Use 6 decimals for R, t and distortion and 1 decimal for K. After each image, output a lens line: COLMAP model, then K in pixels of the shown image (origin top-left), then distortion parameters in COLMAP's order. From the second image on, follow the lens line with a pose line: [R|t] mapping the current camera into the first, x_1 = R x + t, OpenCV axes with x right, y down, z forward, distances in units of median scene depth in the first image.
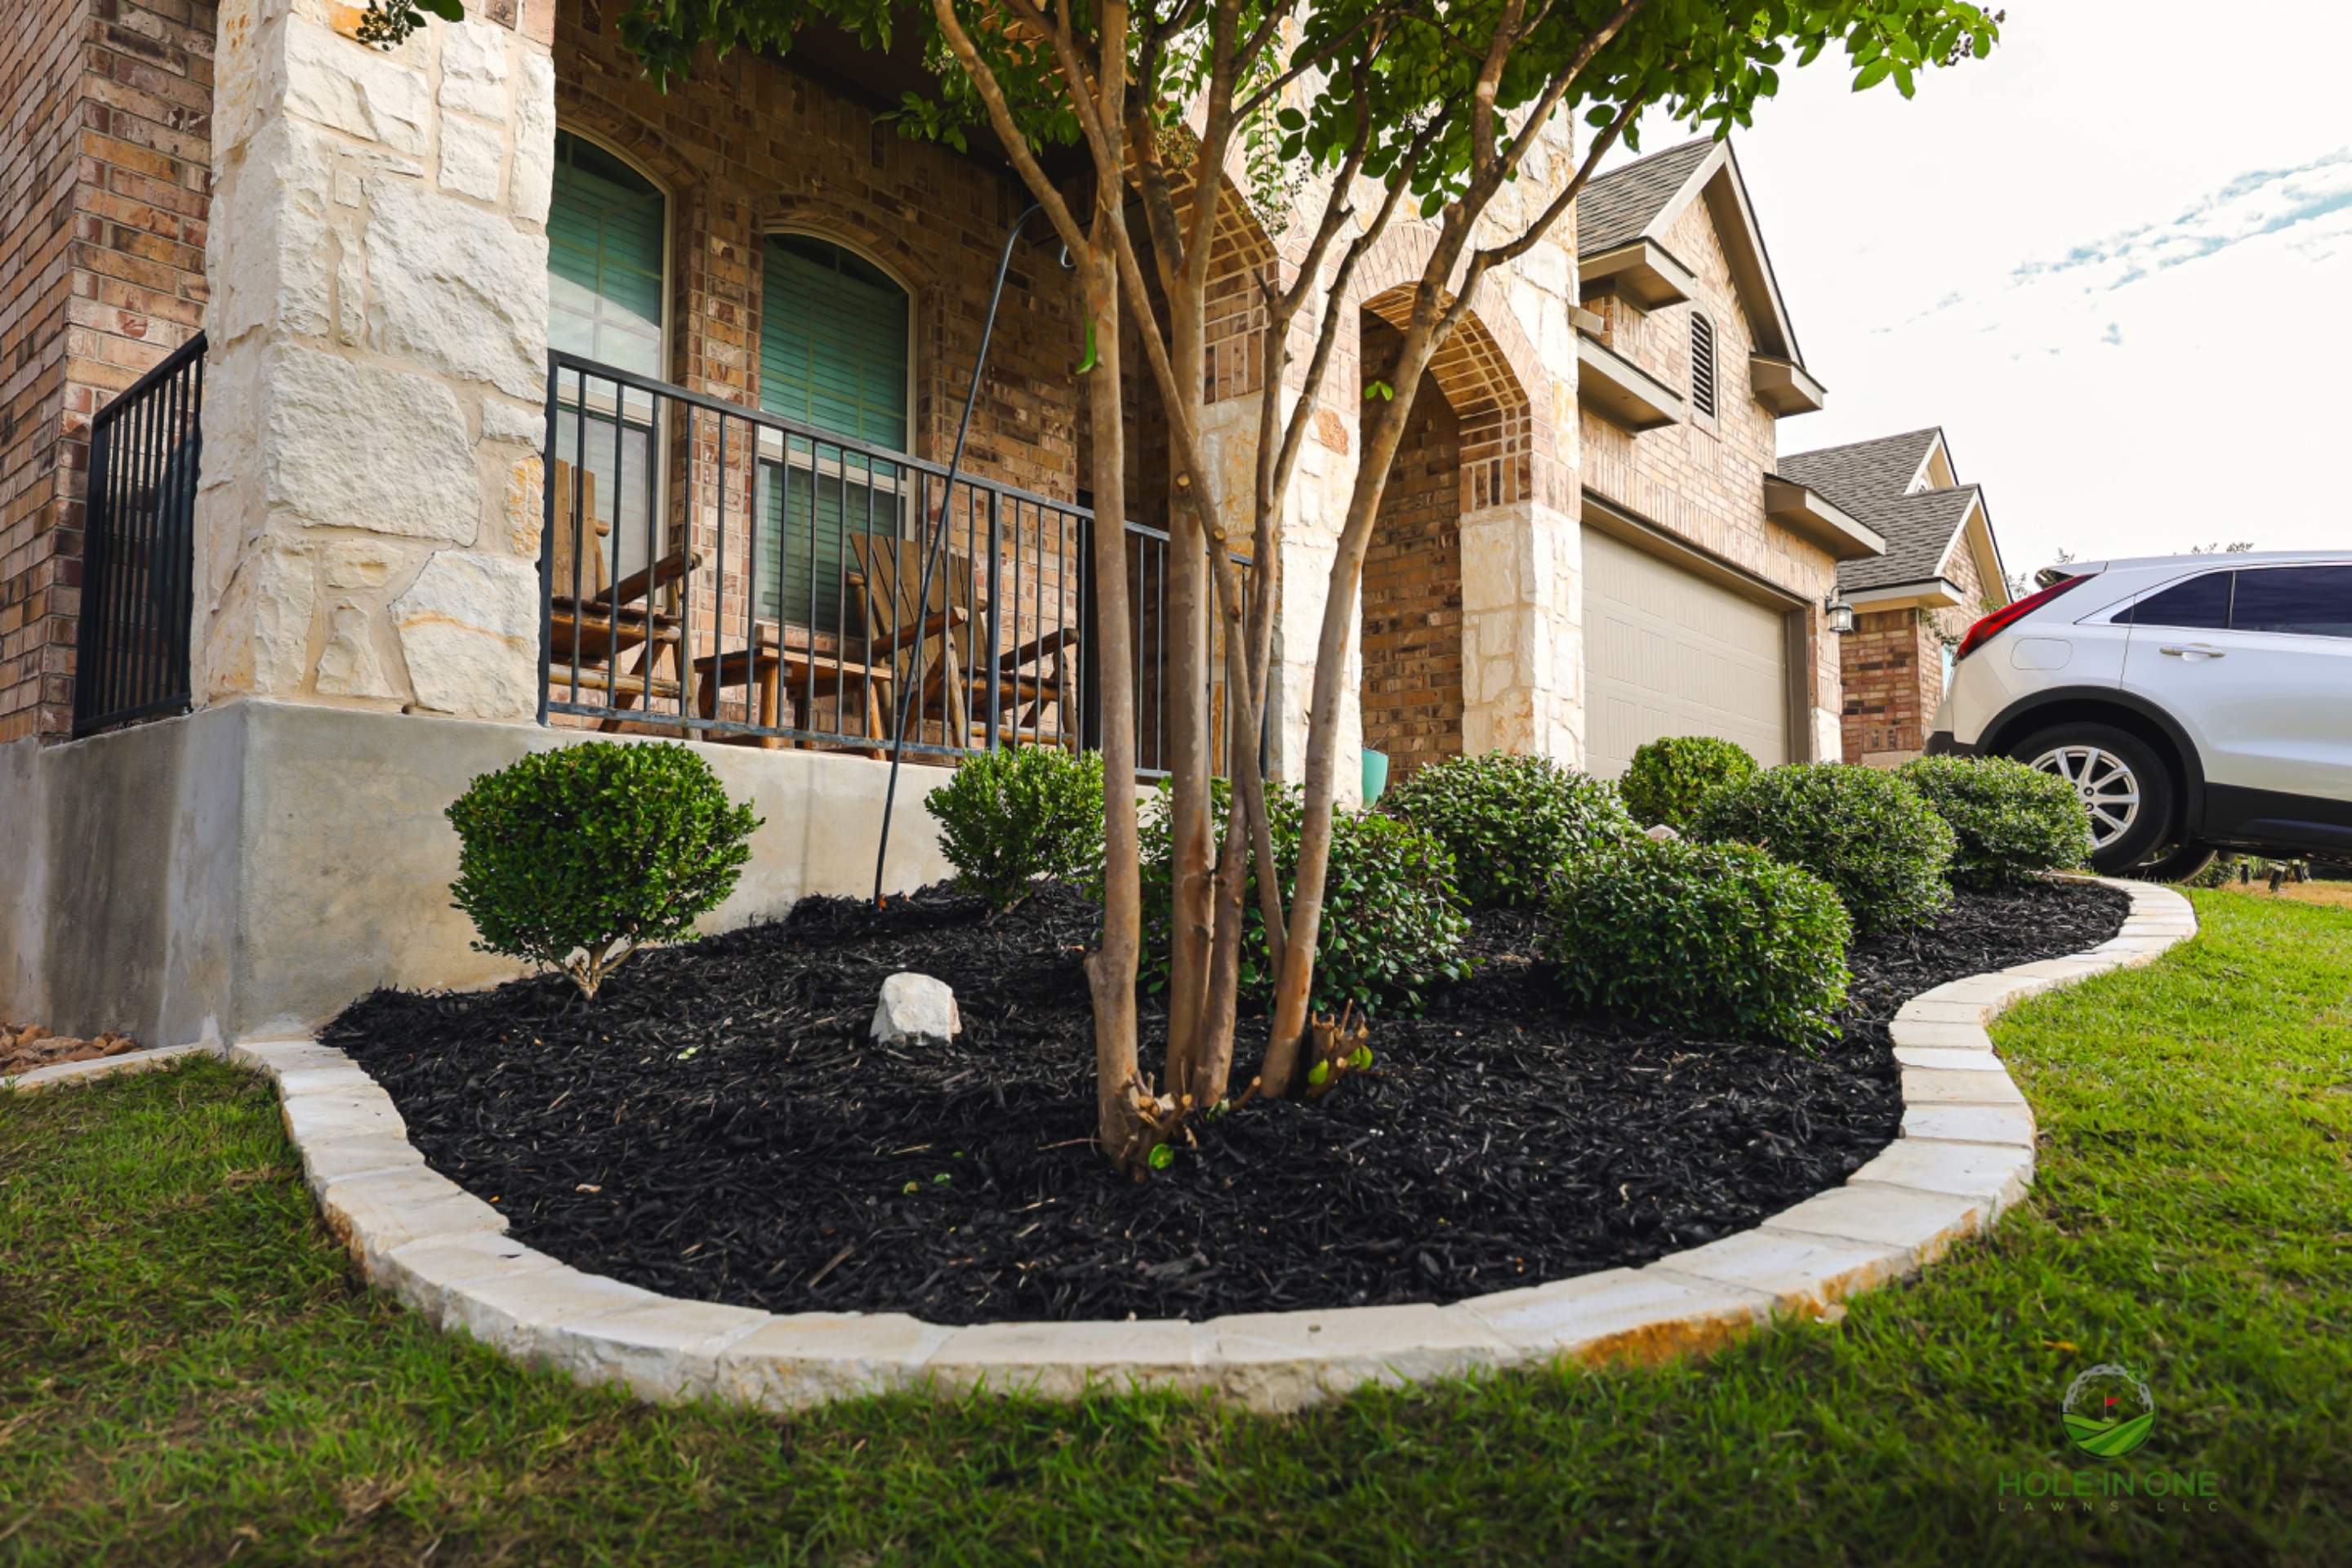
lens RADIAL K [[1475.0, 0, 1167.2], [0, 1475.0, 784.7], [0, 0, 1]] dist [-0.001569, 0.001131]
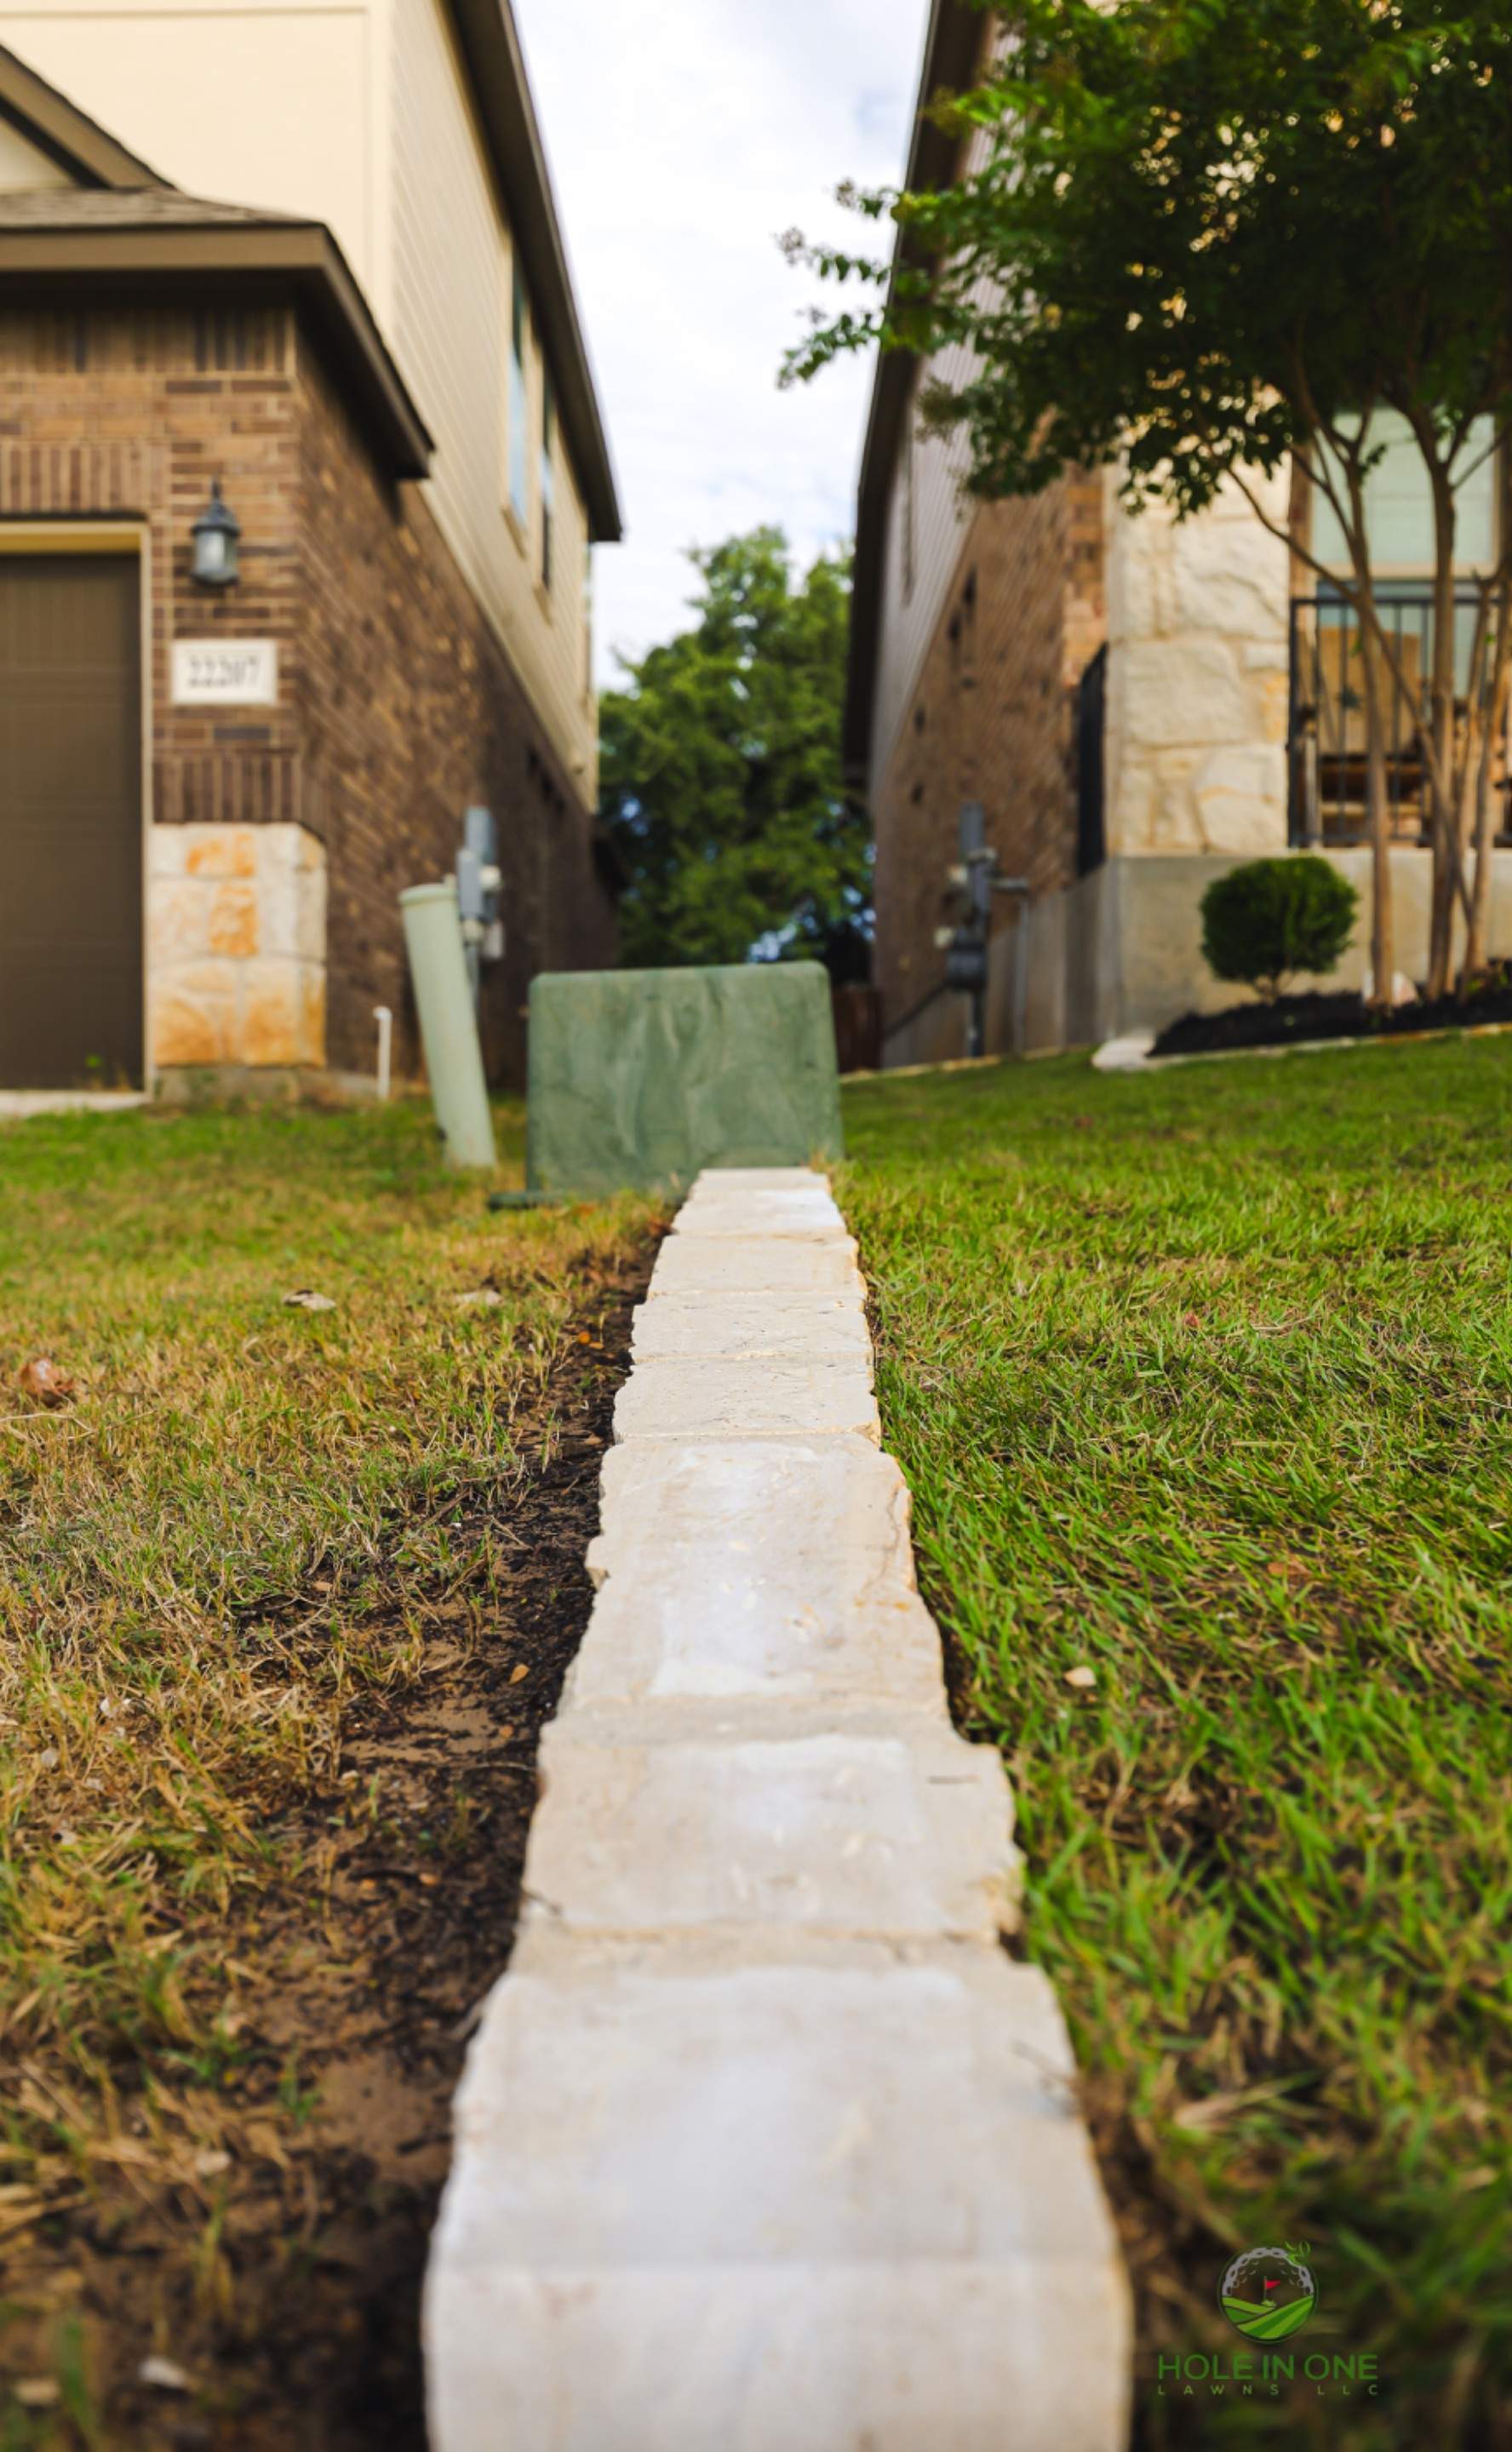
lens RADIAL K [[2264.8, 0, 696.7], [0, 2264.8, 1231.9], [0, 0, 1]] dist [0.010956, 0.002463]
pose [[0.627811, 0.032987, -0.777667, 0.863295], [0.063624, 0.993583, 0.093509, 0.078394], [0.775761, -0.108184, 0.621683, -0.829252]]
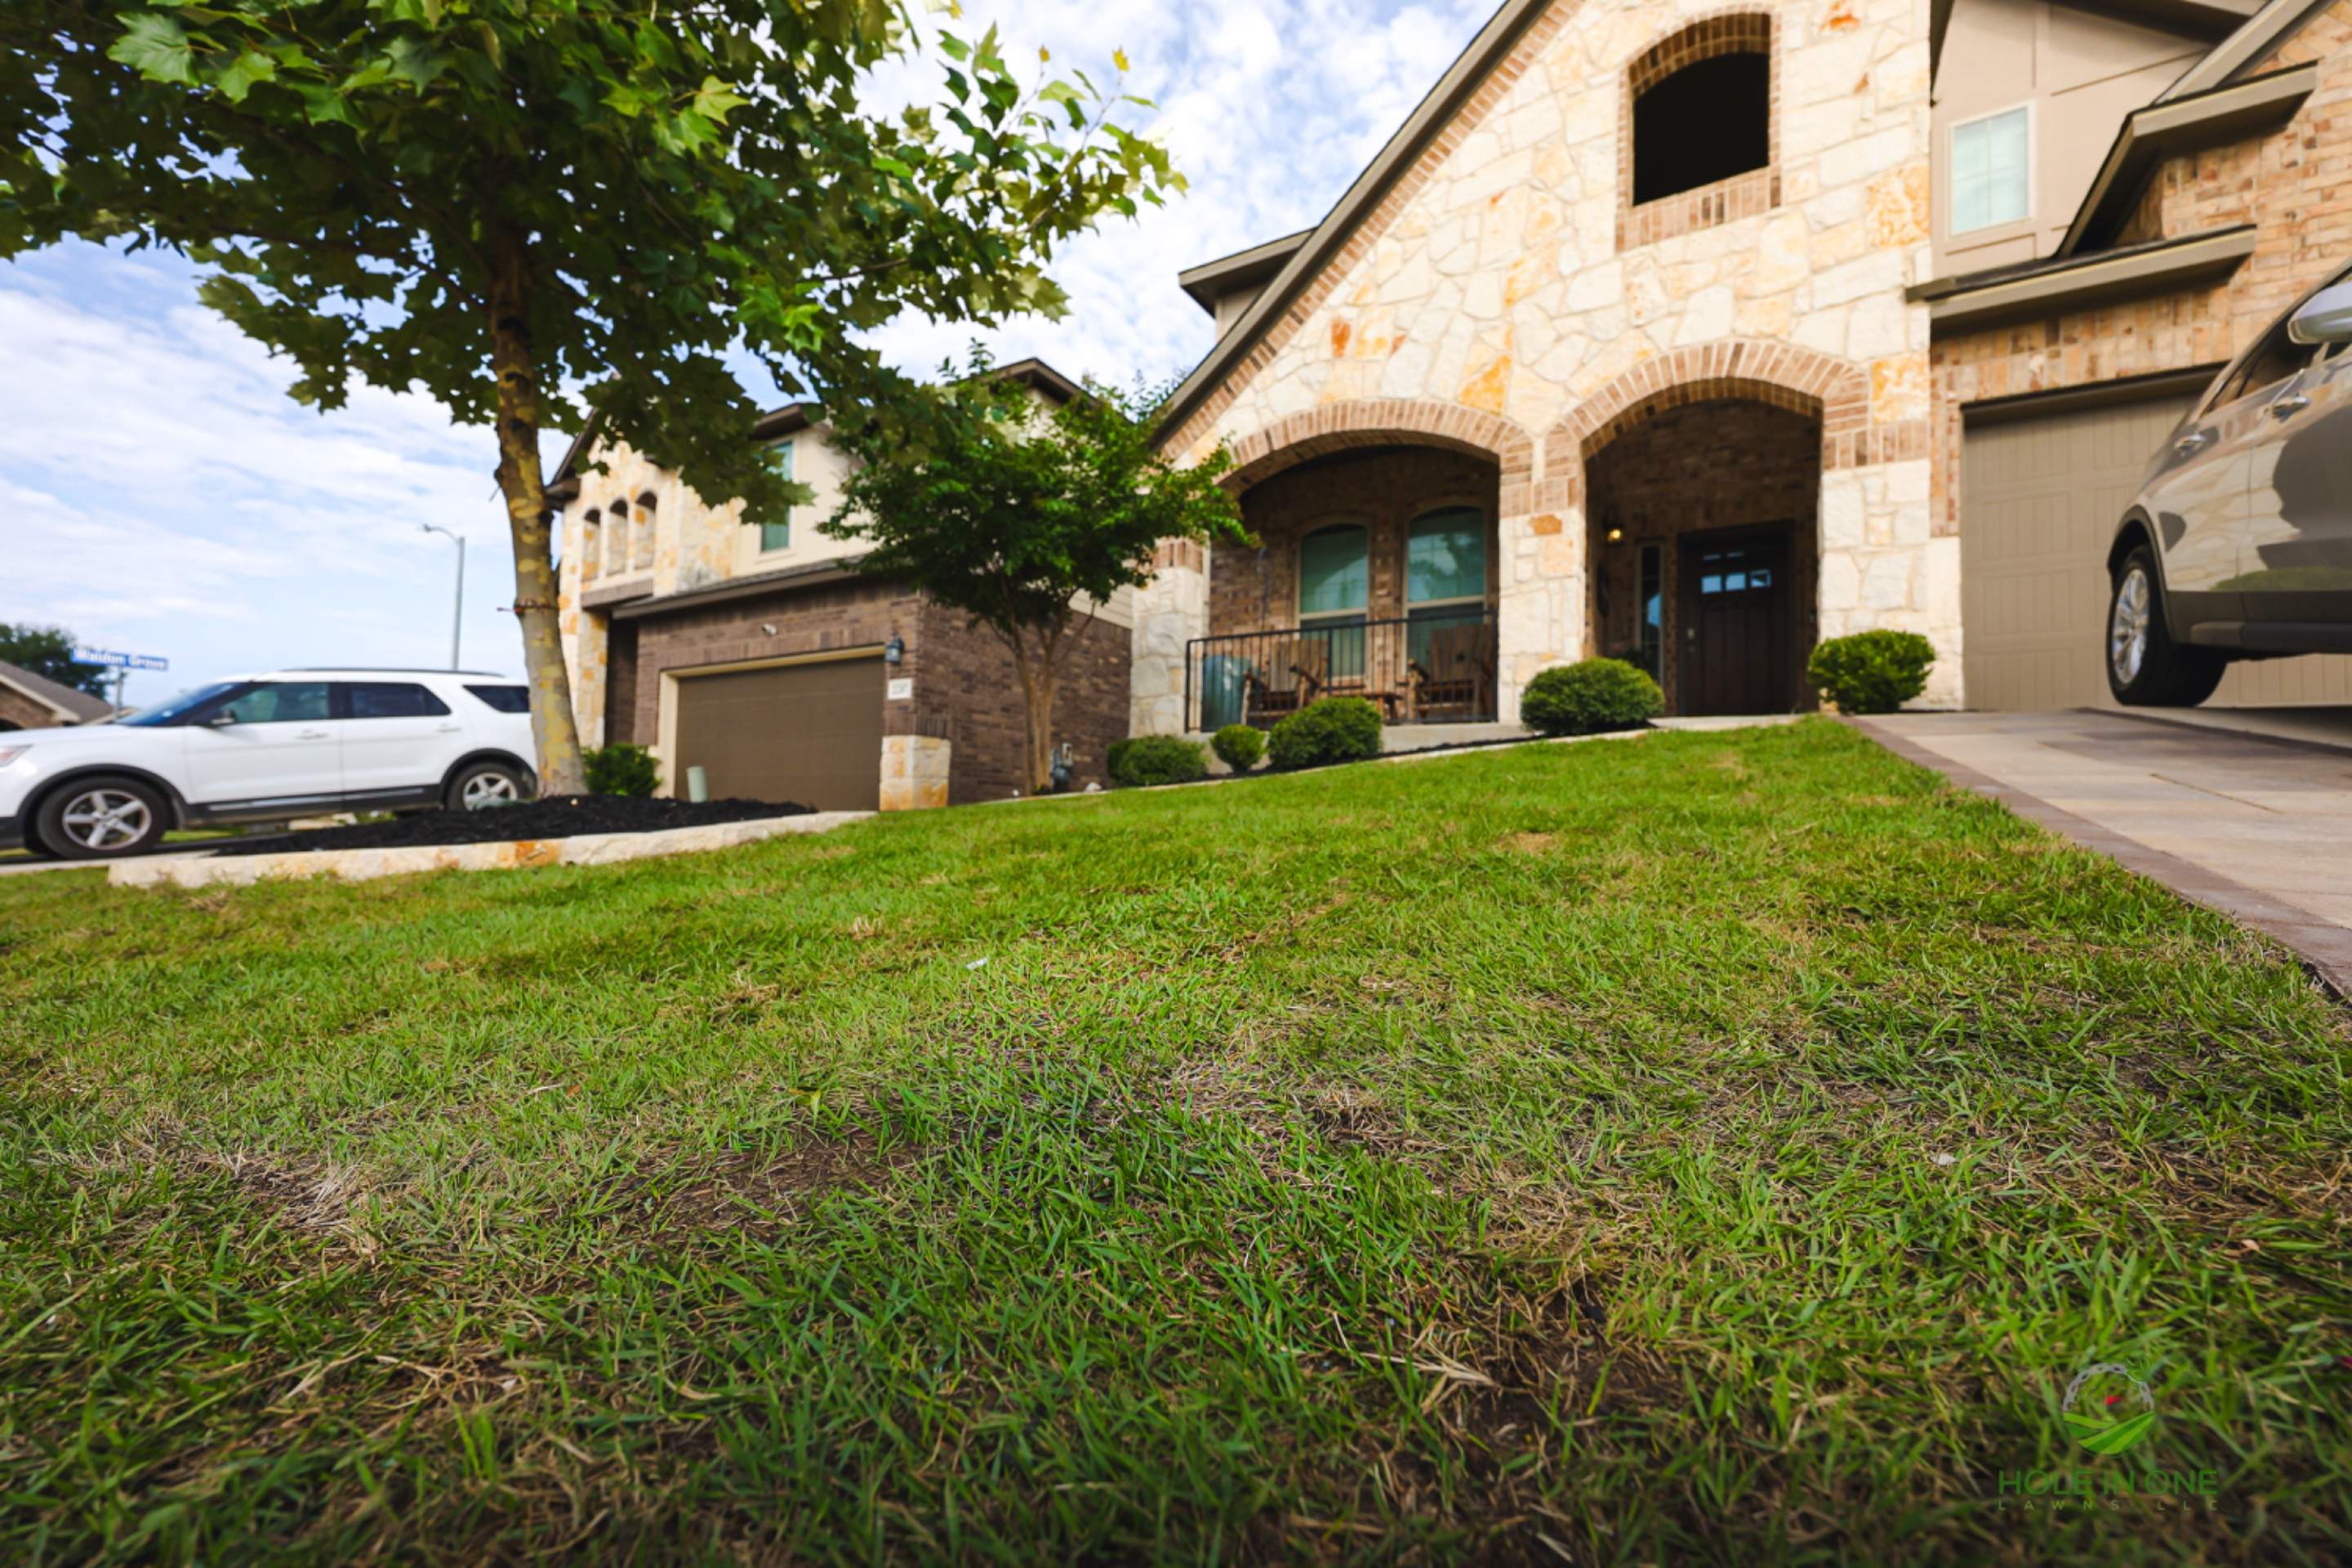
lens RADIAL K [[943.1, 0, 1163.2], [0, 943.1, 789.7], [0, 0, 1]] dist [0.001427, 0.000204]
pose [[0.147428, -0.032678, -0.988533, 1.764176], [0.061667, 0.997813, -0.023788, 0.142402], [0.987149, -0.057453, 0.149121, 0.445593]]
